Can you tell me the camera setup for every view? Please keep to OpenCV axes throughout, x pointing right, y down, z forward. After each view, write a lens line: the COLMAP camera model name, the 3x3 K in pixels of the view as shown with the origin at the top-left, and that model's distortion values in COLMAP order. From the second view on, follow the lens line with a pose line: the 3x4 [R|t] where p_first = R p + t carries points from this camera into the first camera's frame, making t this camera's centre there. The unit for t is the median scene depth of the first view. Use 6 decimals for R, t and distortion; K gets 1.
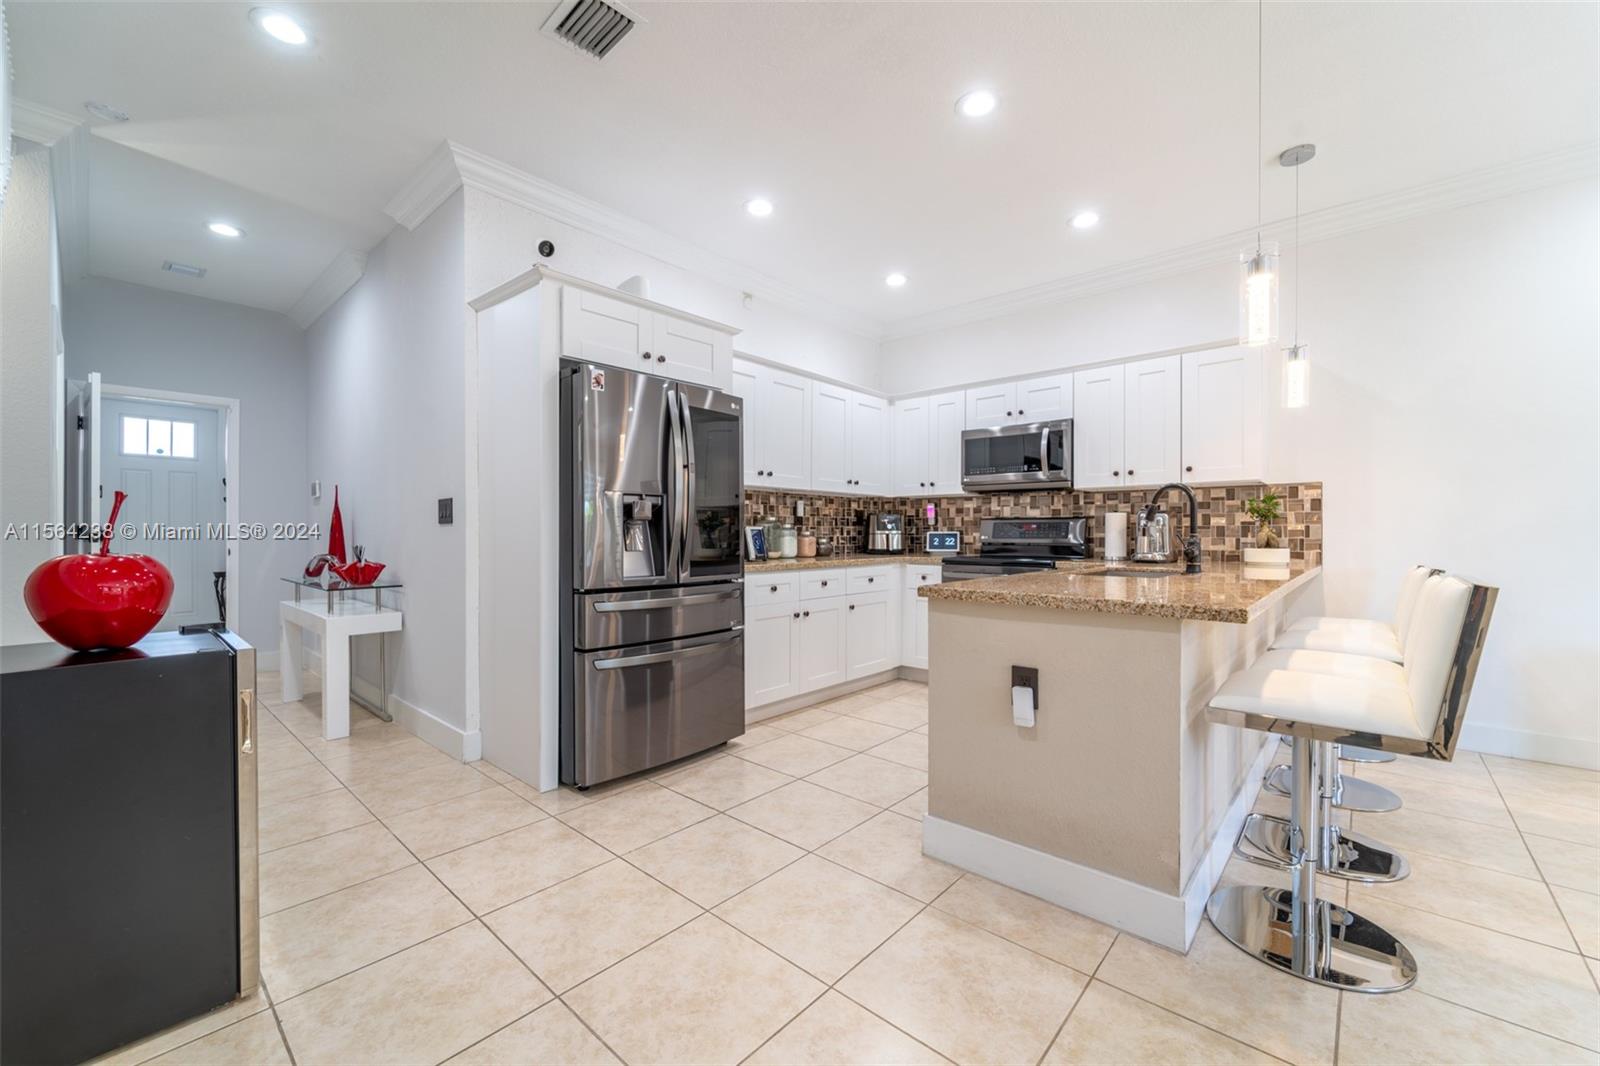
lens RADIAL K [[645.4, 0, 791.7], [0, 645.4, 532.5], [0, 0, 1]] dist [-0.005368, 0.002149]
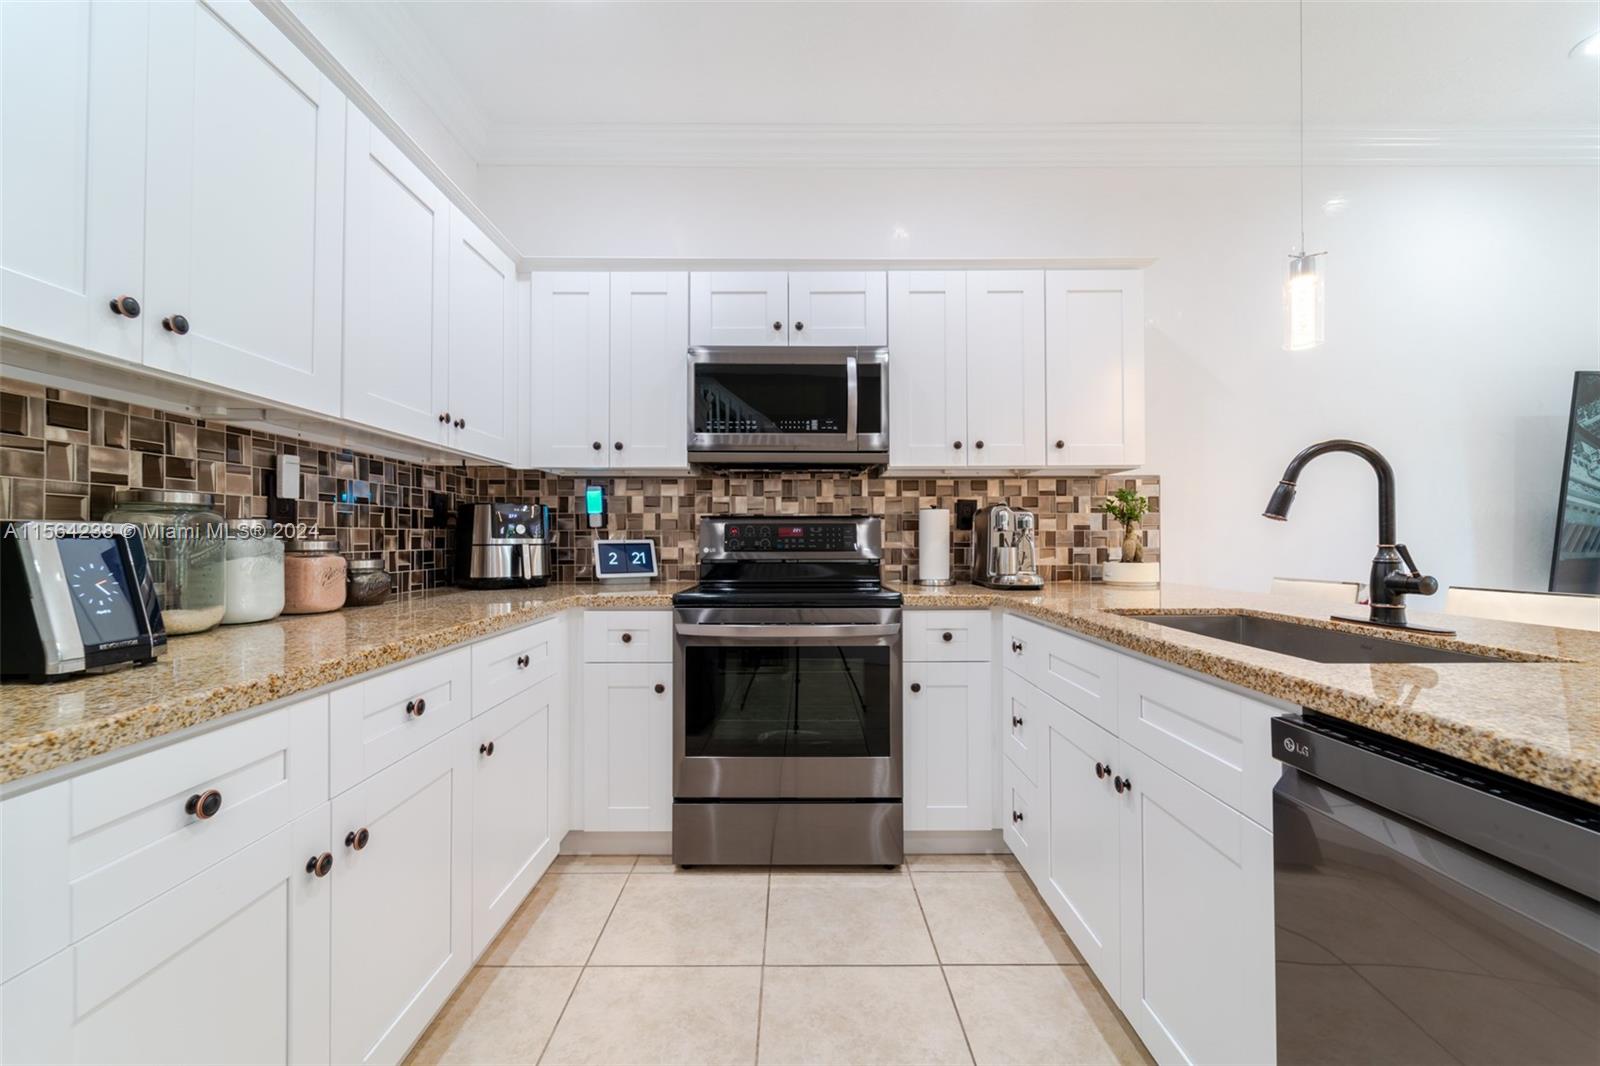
lens RADIAL K [[645.4, 0, 800.1], [0, 645.4, 535.8], [0, 0, 1]] dist [-0.005368, 0.002149]
pose [[0.736566, 0.001509, 0.676364, -0.019614], [0.002322, 0.999986, -0.004759, -0.001831], [-0.676362, 0.005076, 0.736552, 0.539537]]
